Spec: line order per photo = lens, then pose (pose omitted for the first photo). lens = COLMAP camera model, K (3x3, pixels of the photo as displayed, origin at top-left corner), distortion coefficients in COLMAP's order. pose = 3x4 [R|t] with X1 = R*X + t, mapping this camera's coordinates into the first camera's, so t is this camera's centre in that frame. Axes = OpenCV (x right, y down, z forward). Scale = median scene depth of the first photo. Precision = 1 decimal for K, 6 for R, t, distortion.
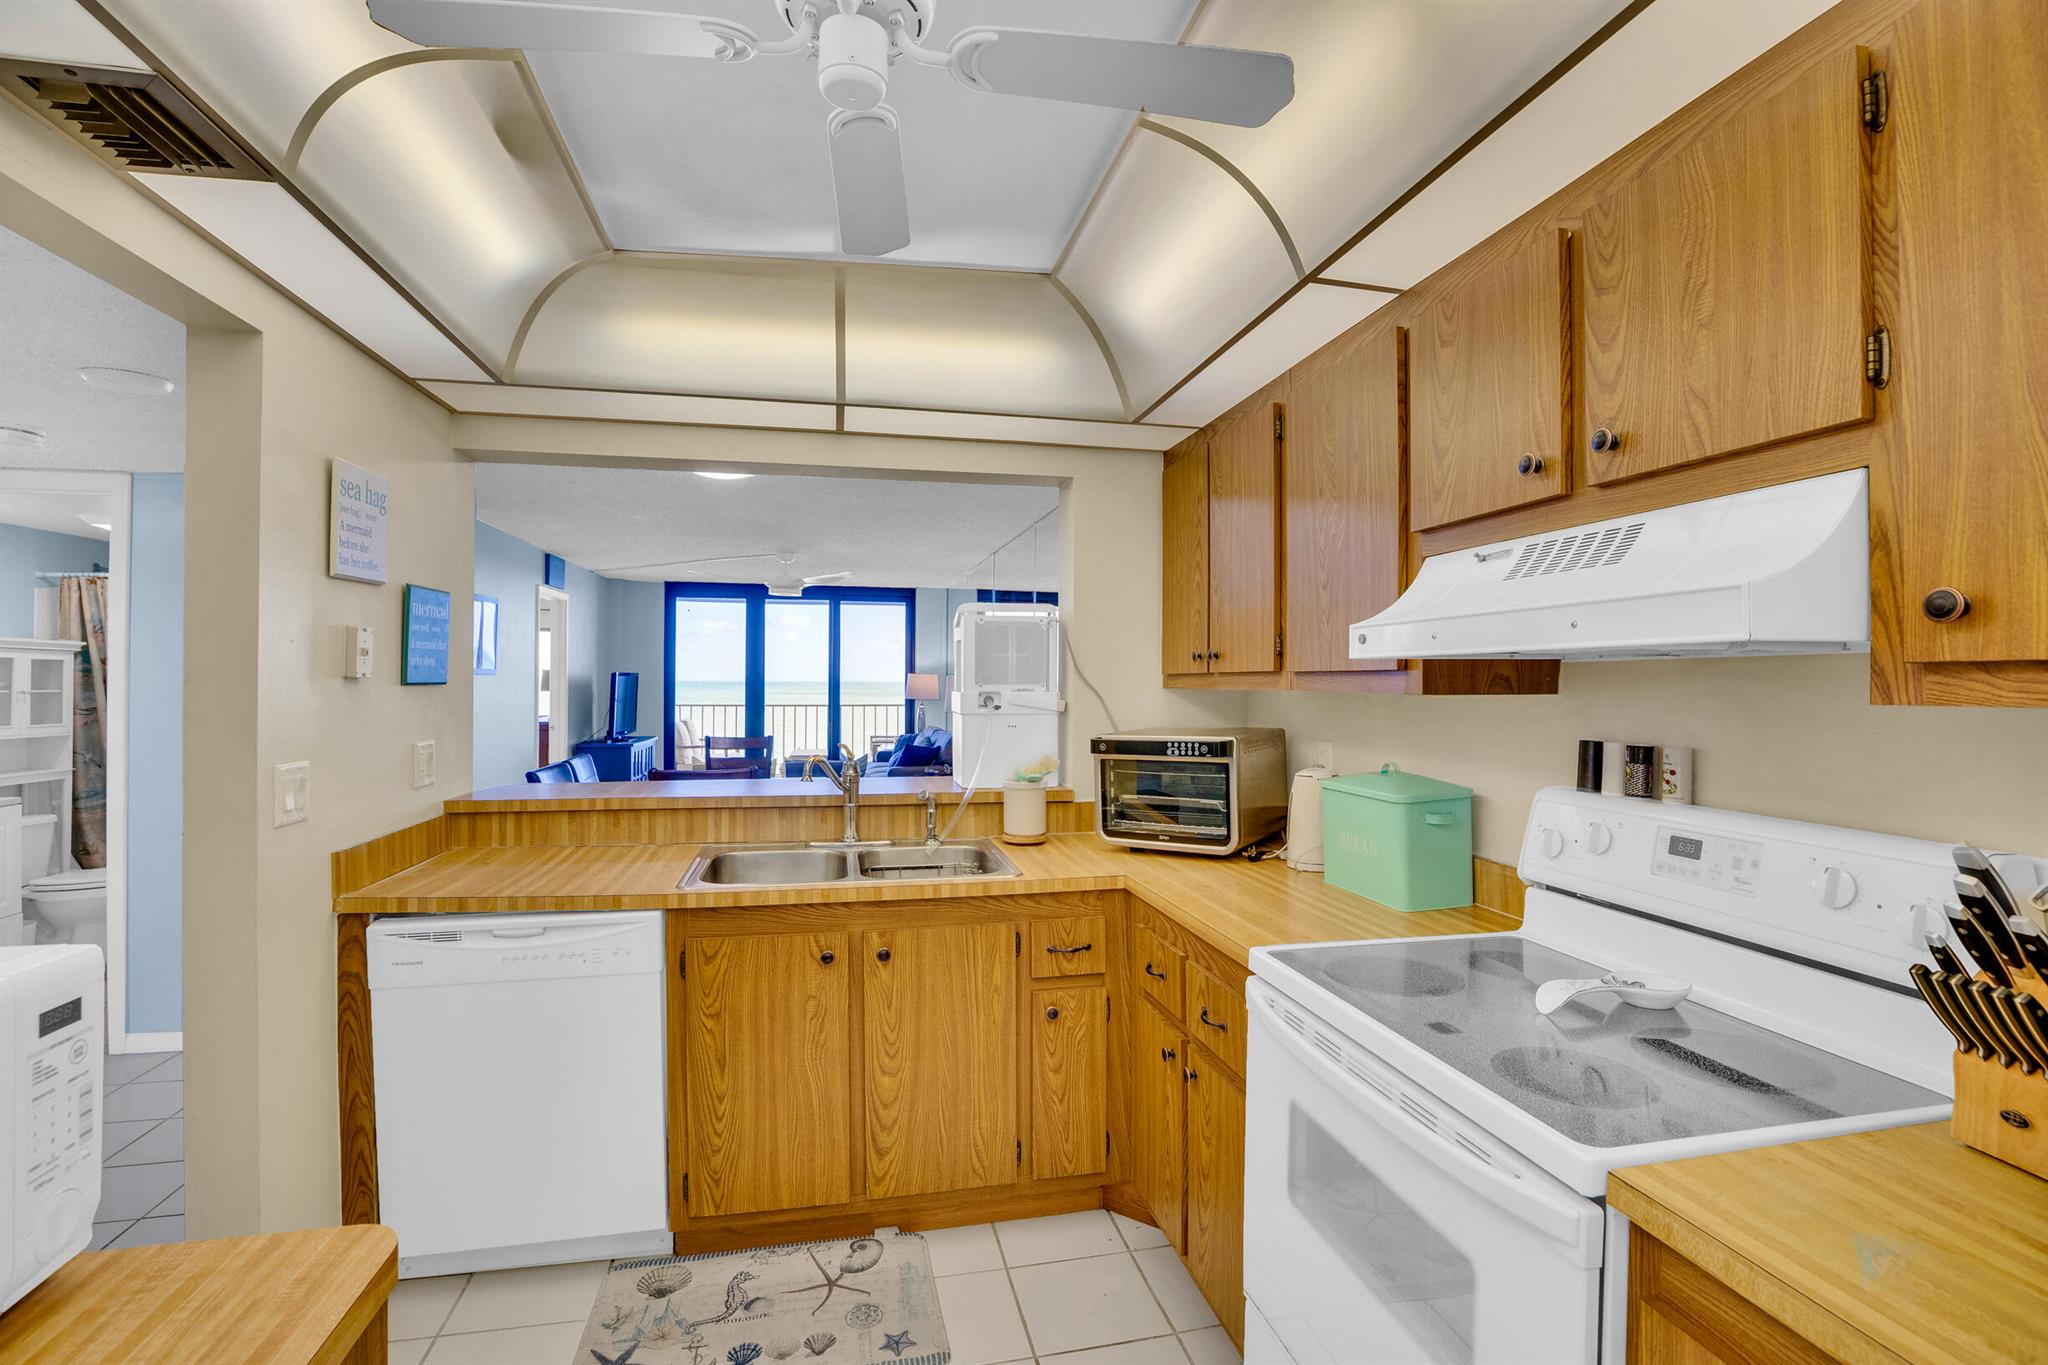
lens RADIAL K [[939.0, 0, 1031.2], [0, 939.0, 683.2], [0, 0, 1]] dist [-0.033880, 0.002916]
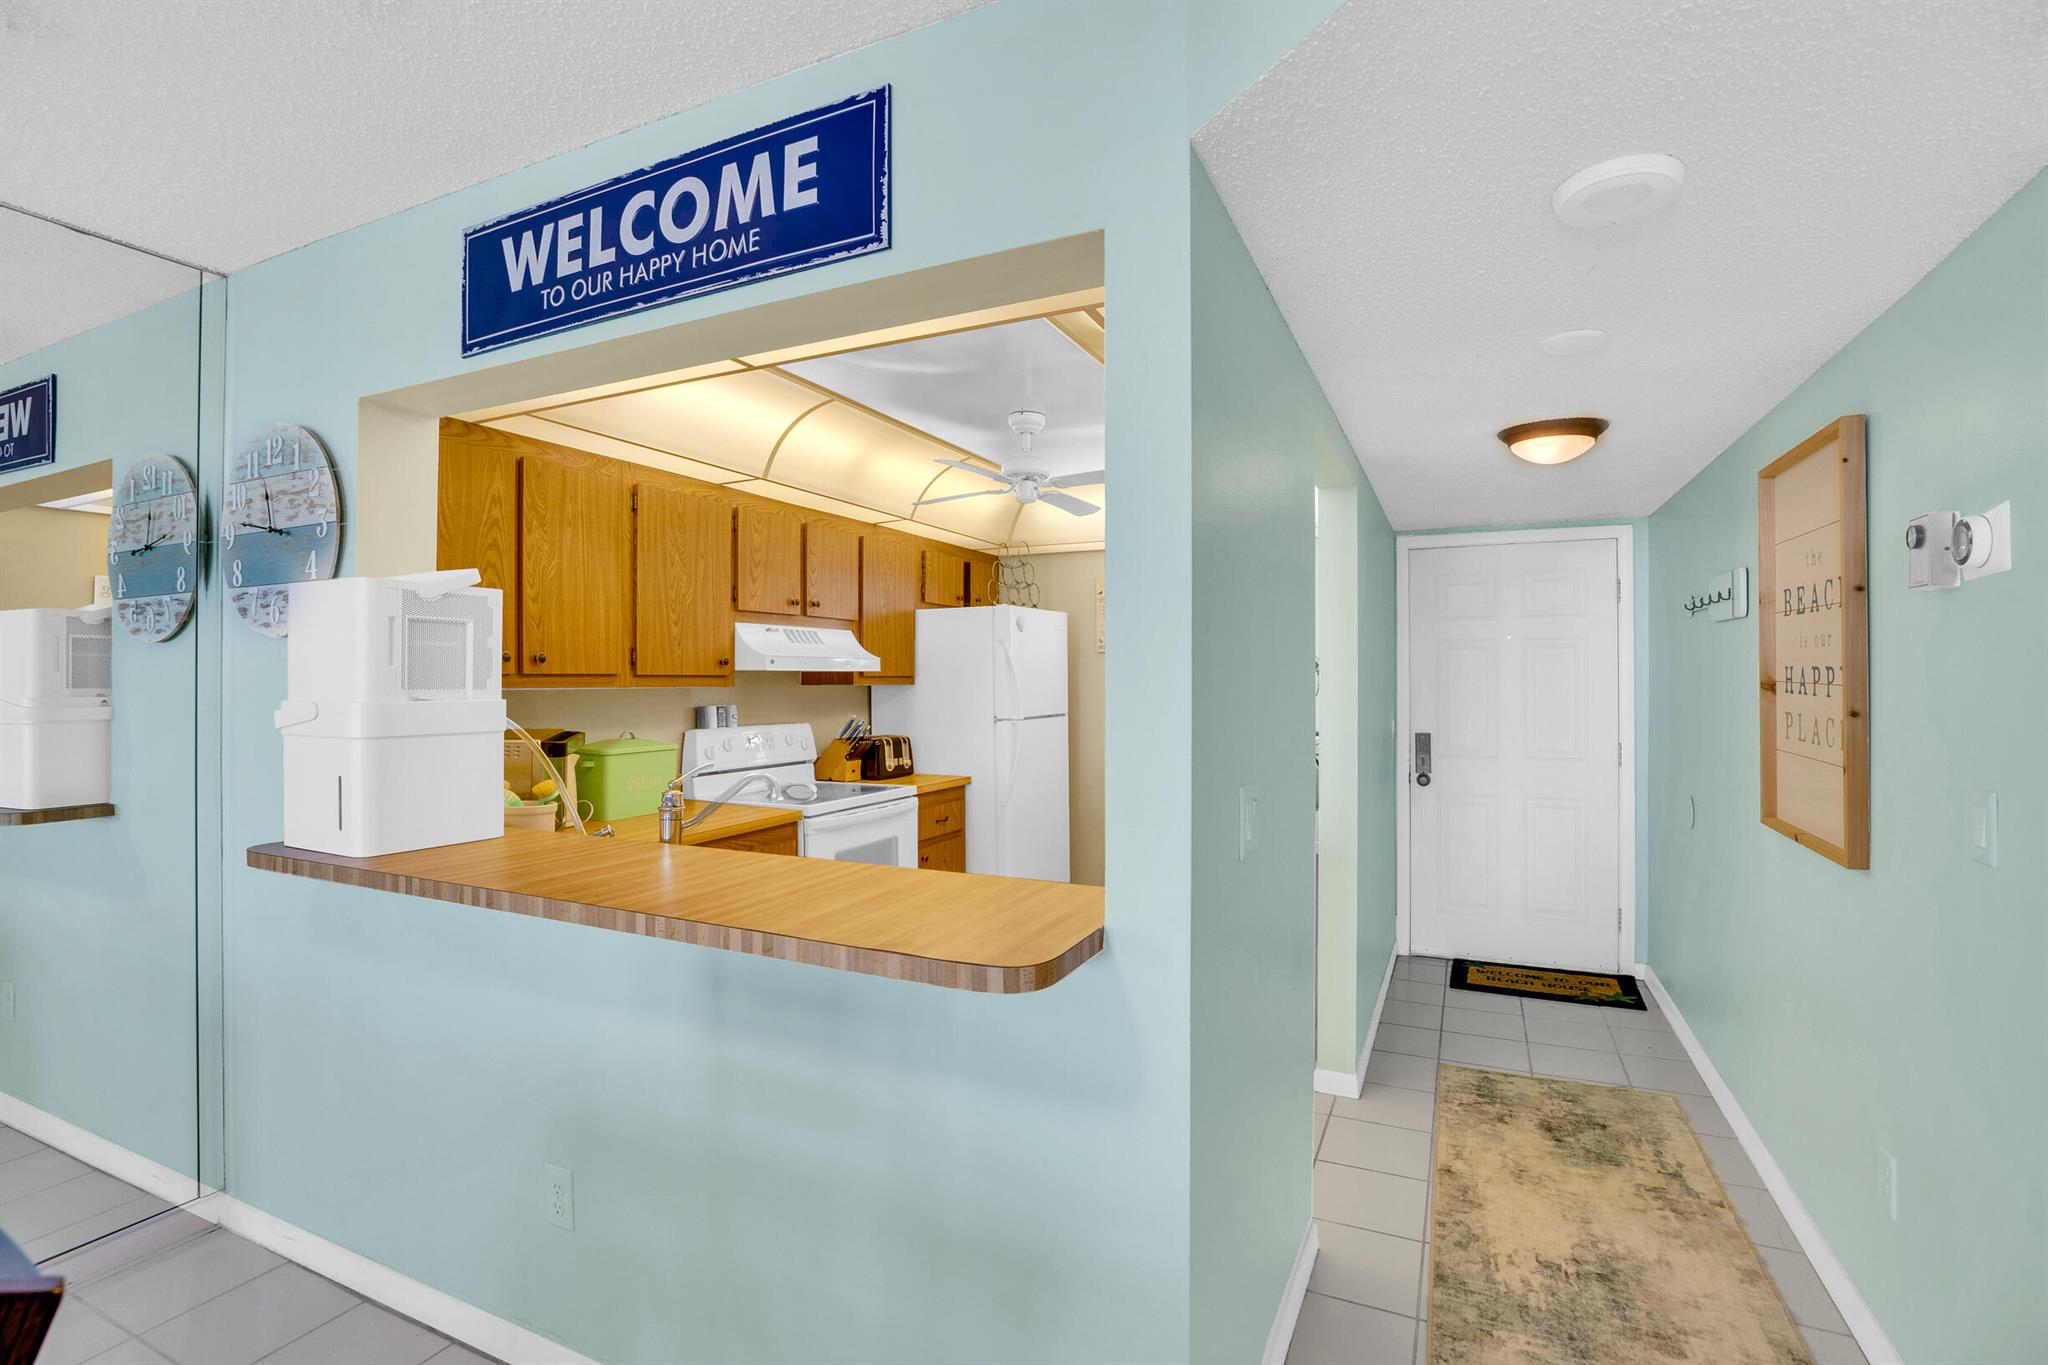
lens RADIAL K [[939.0, 0, 1018.9], [0, 939.0, 679.6], [0, 0, 1]] dist [-0.033880, 0.002916]
pose [[-0.784746, -0.002044, 0.619814, -1.742068], [-0.003006, 0.999995, -0.000507, -0.004107], [-0.619810, -0.002261, -0.784748, 2.816412]]
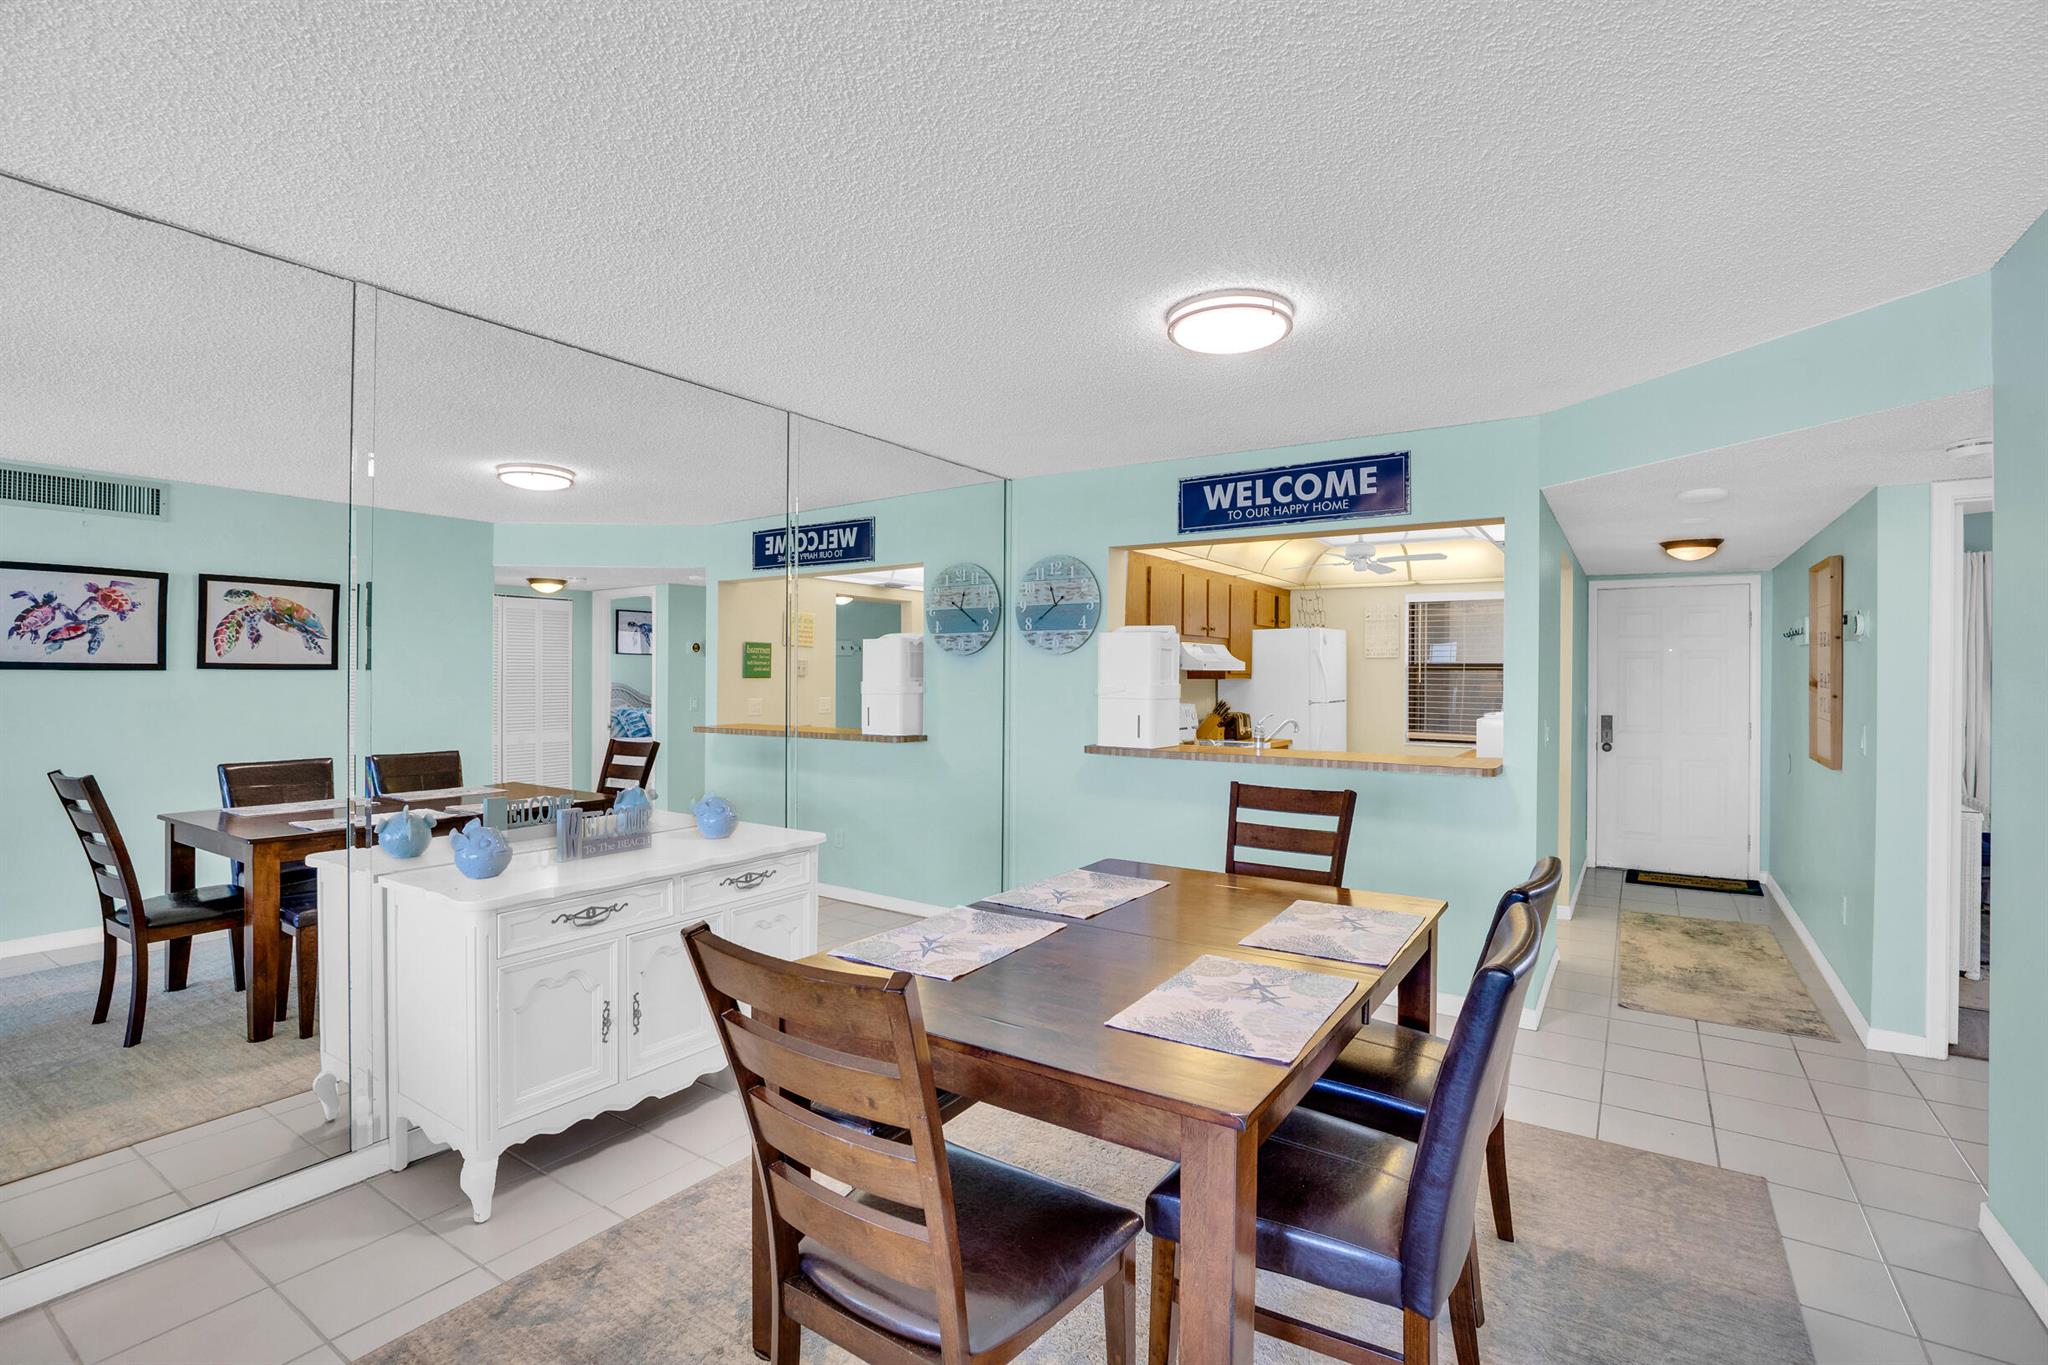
lens RADIAL K [[939.0, 0, 1024.7], [0, 939.0, 679.9], [0, 0, 1]] dist [-0.033880, 0.002916]
pose [[-0.691771, -0.010916, 0.722035, -2.193419], [-0.010297, 0.999933, 0.005252, 0.002724], [-0.722044, -0.003802, -0.691837, 4.833012]]
